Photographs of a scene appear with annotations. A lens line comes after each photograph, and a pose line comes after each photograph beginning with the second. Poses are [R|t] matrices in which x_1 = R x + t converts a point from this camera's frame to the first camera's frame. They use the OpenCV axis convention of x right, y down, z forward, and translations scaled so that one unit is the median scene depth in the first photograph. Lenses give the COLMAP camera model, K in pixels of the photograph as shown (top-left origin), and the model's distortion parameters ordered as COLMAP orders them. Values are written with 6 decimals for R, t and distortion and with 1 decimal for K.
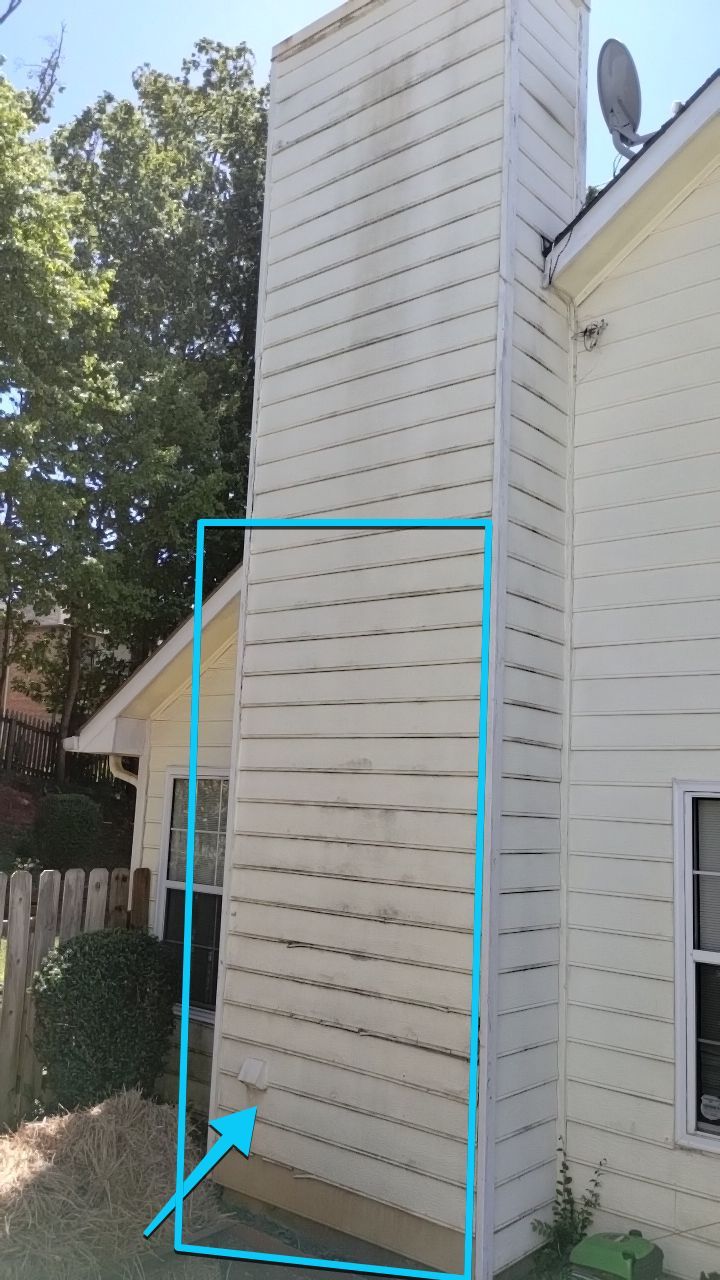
lens RADIAL K [[1056.4, 0, 360.0], [0, 1056.4, 640.0], [0, 0, 1]] dist [0.004944, 0.002219]
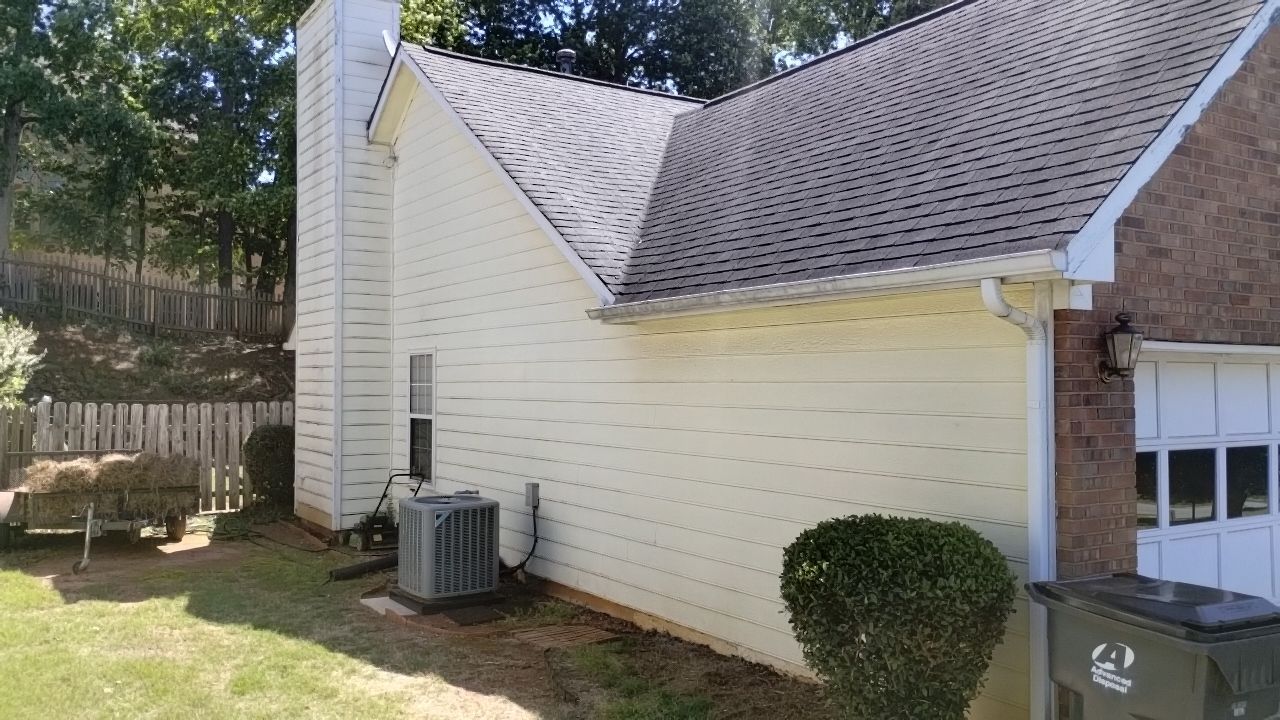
lens RADIAL K [[1048.8, 0, 640.0], [0, 1048.8, 360.0], [0, 0, 1]] dist [0.081052, -0.094198]
pose [[0.955293, -0.051336, -0.291169, 1.619900], [0.088733, 0.989193, 0.116719, -0.091428], [0.282030, -0.137337, 0.949525, -1.290547]]
